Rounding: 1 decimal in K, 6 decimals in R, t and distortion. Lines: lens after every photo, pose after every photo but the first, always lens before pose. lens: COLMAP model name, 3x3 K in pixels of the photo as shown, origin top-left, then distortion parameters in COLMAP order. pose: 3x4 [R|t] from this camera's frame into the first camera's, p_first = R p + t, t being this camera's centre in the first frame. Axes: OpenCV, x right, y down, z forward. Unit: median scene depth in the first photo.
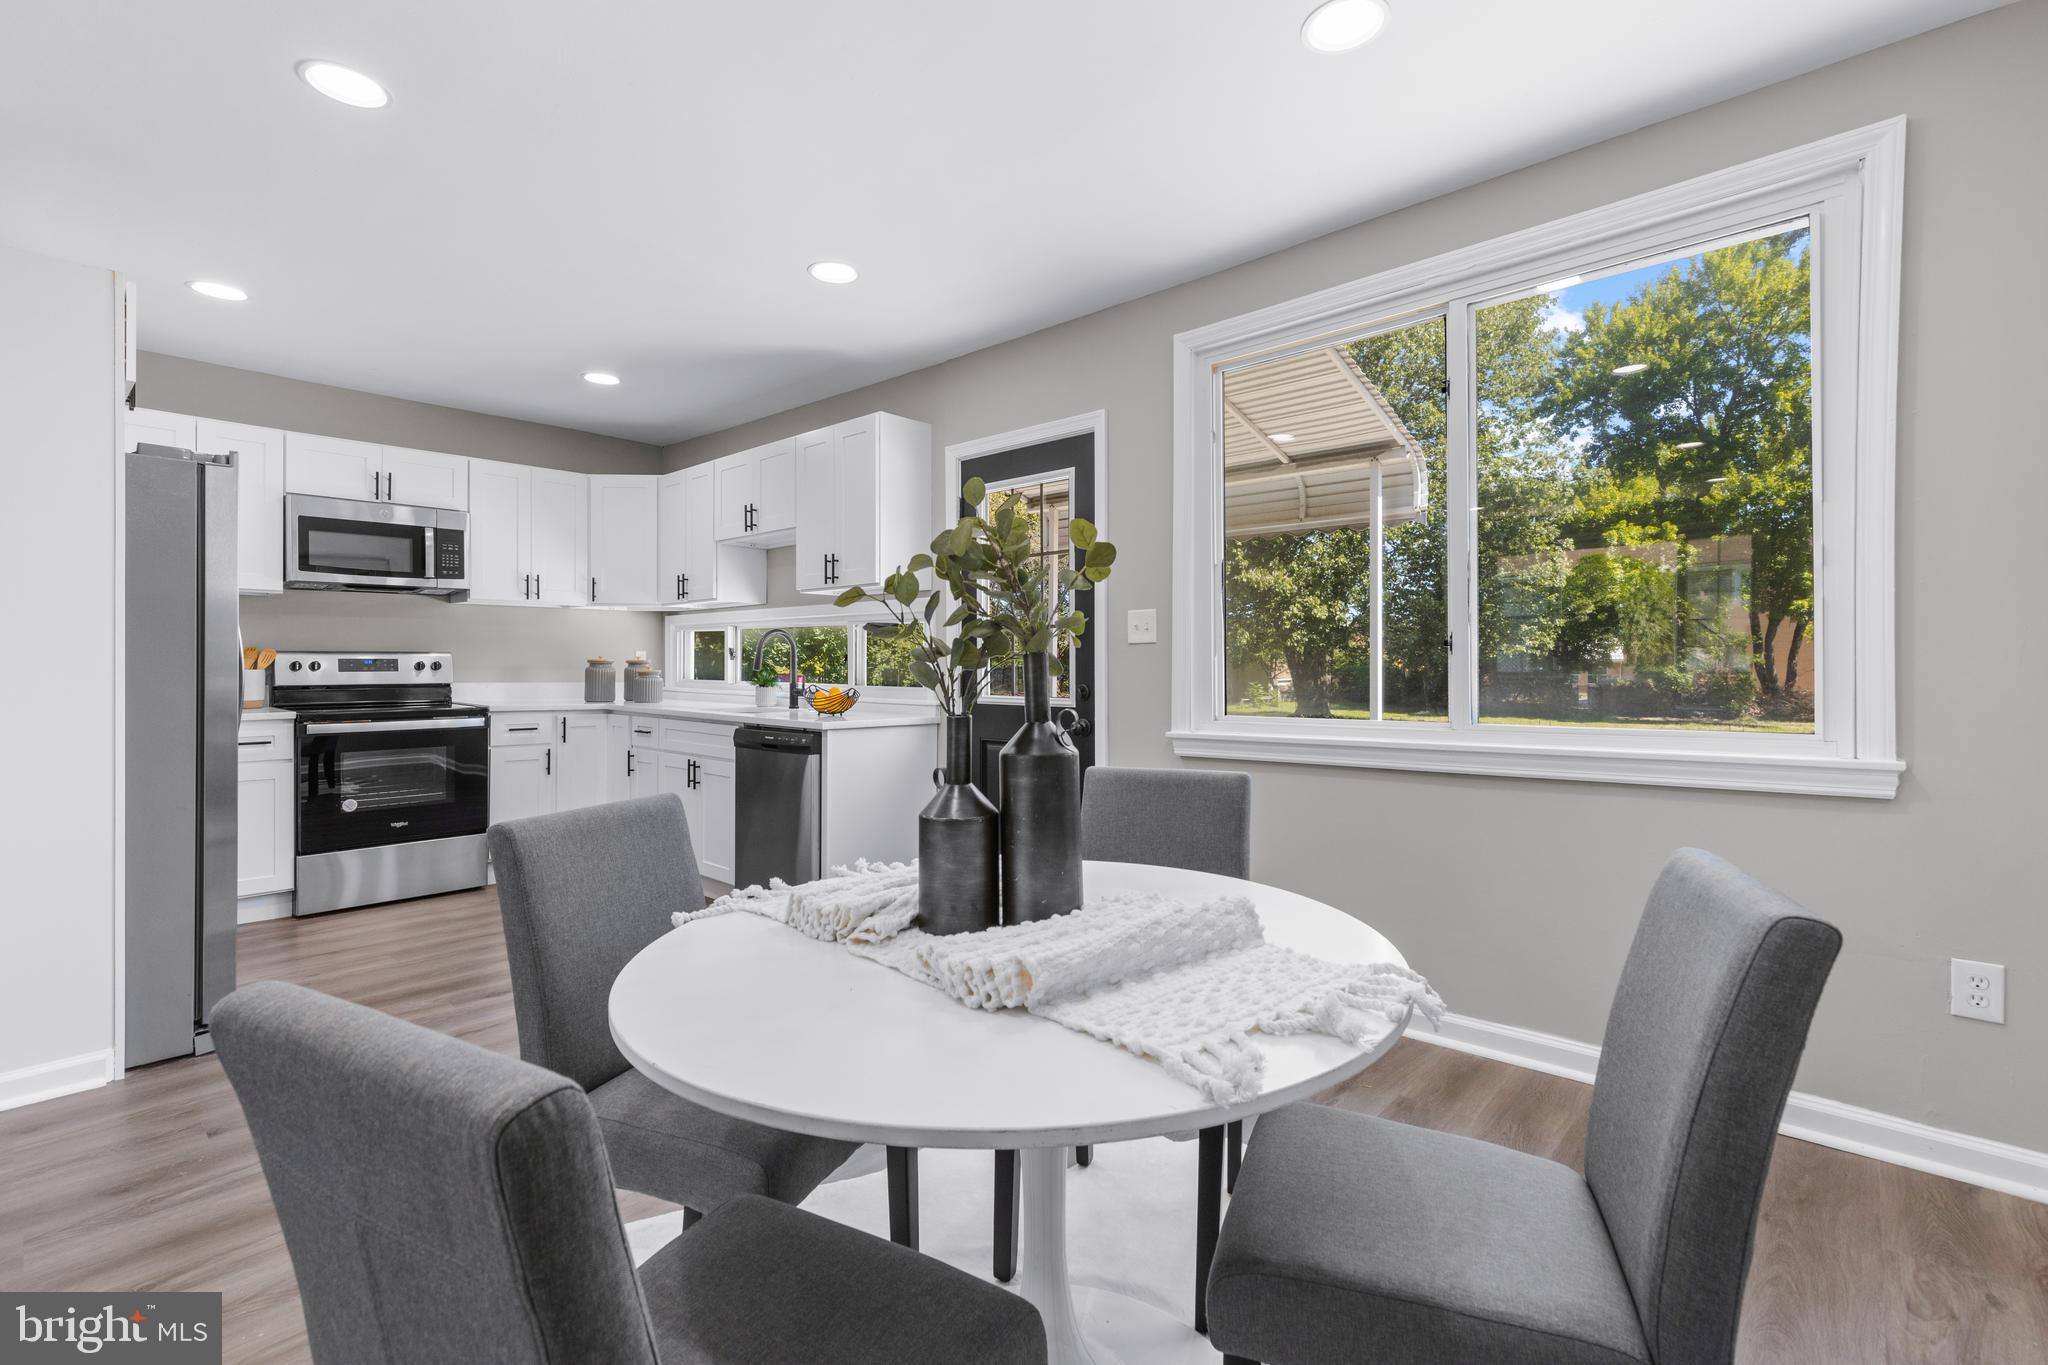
lens RADIAL K [[912.1, 0, 1024.5], [0, 912.1, 661.6], [0, 0, 1]] dist [0.008177, -0.002758]
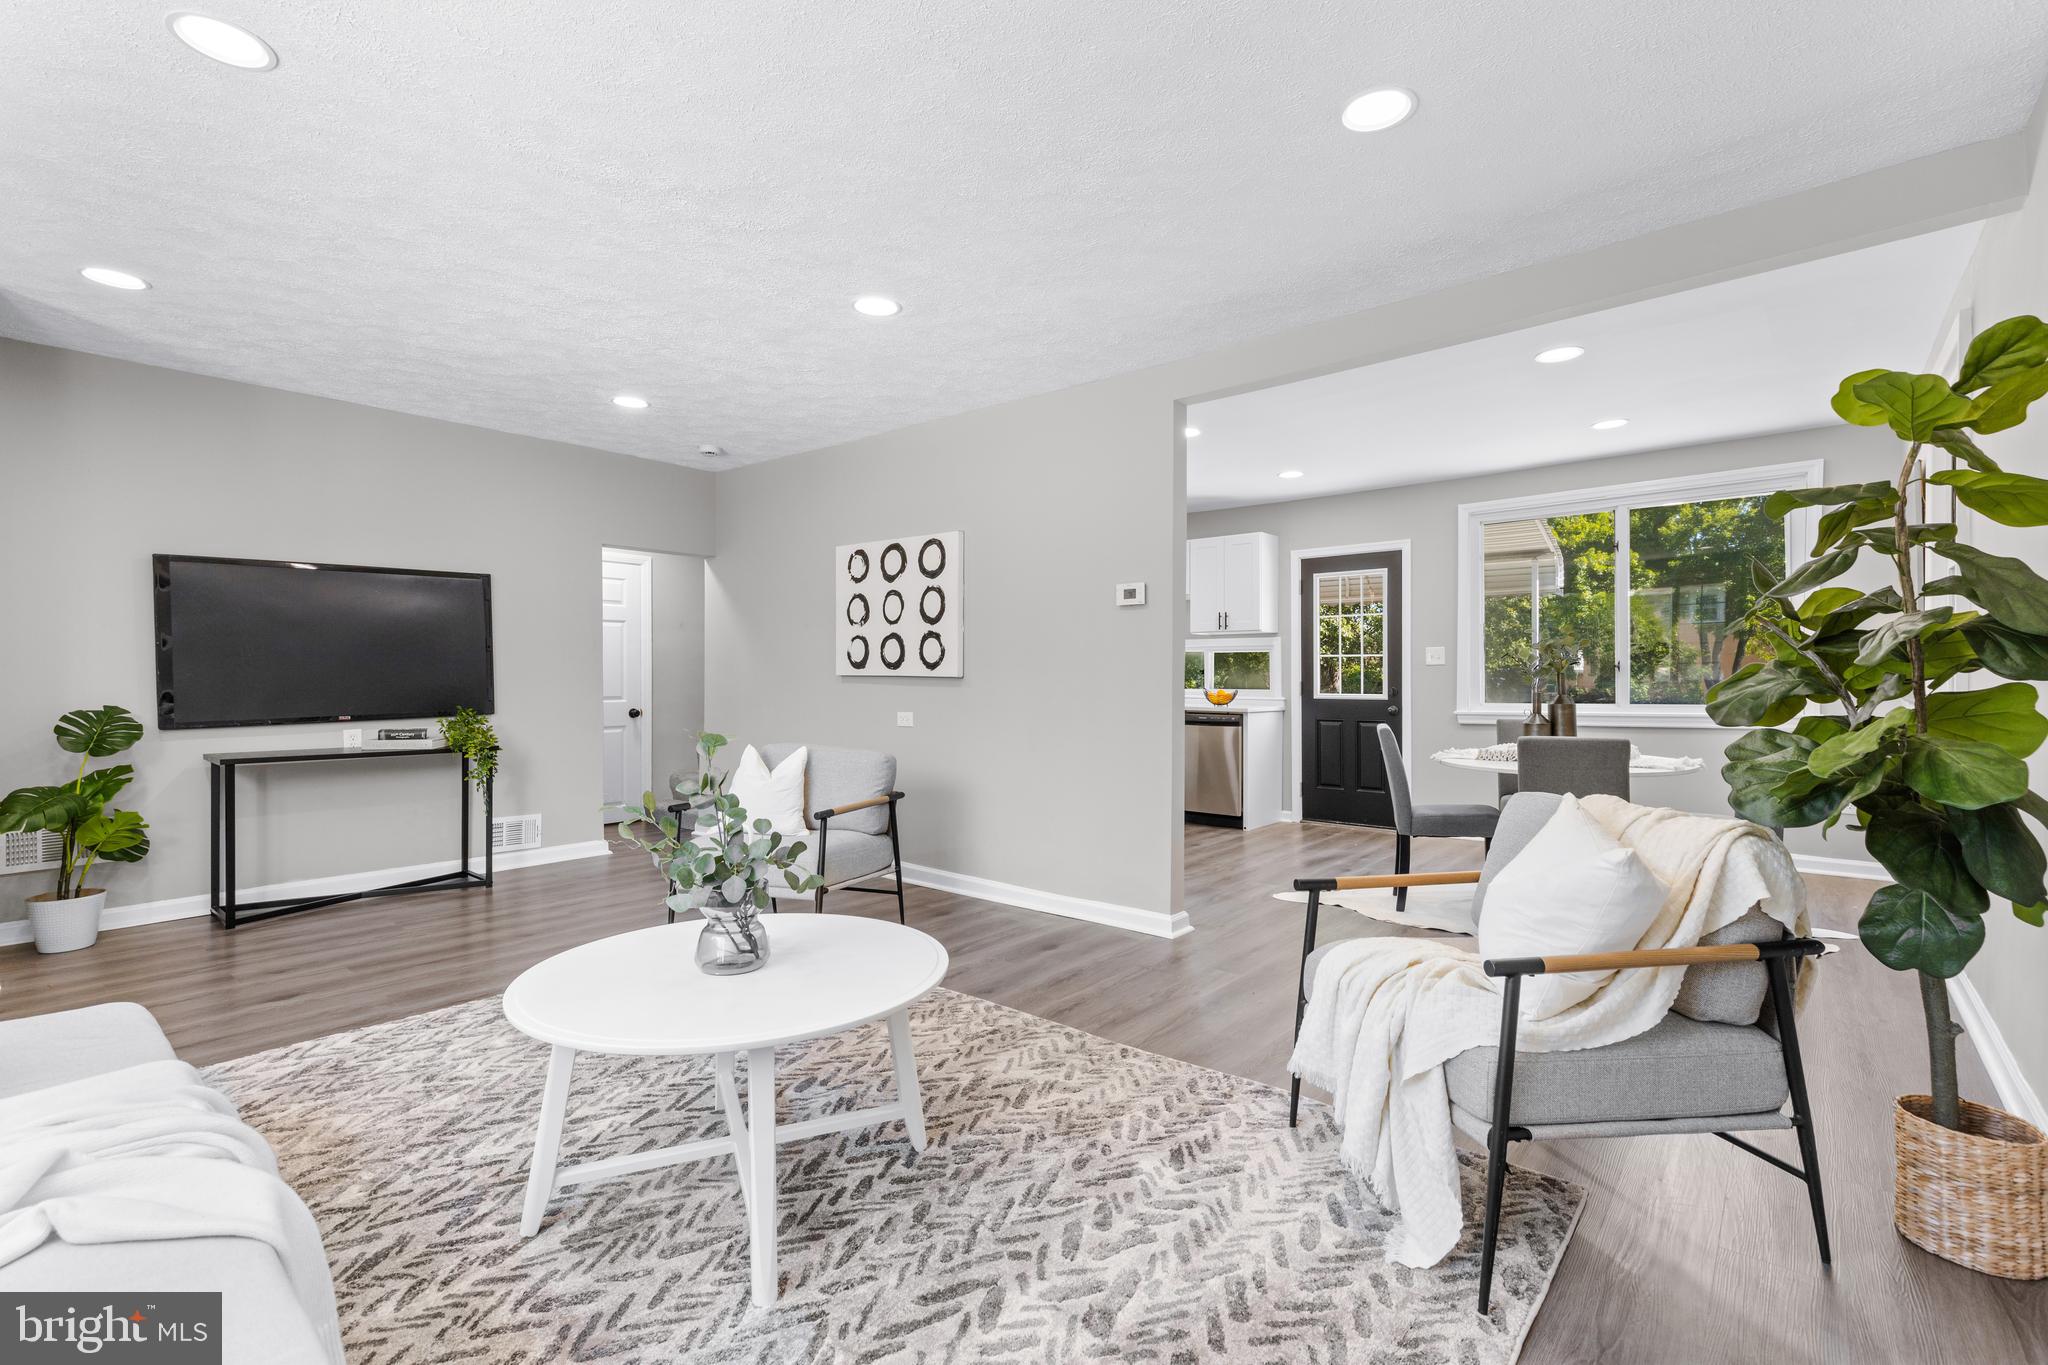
lens RADIAL K [[912.1, 0, 1023.7], [0, 912.1, 680.9], [0, 0, 1]] dist [0.008177, -0.002758]
pose [[0.999133, -0.001659, 0.041596, -0.595501], [0.001321, 0.999966, 0.008144, -0.002844], [-0.041608, -0.008082, 0.999101, -0.634276]]
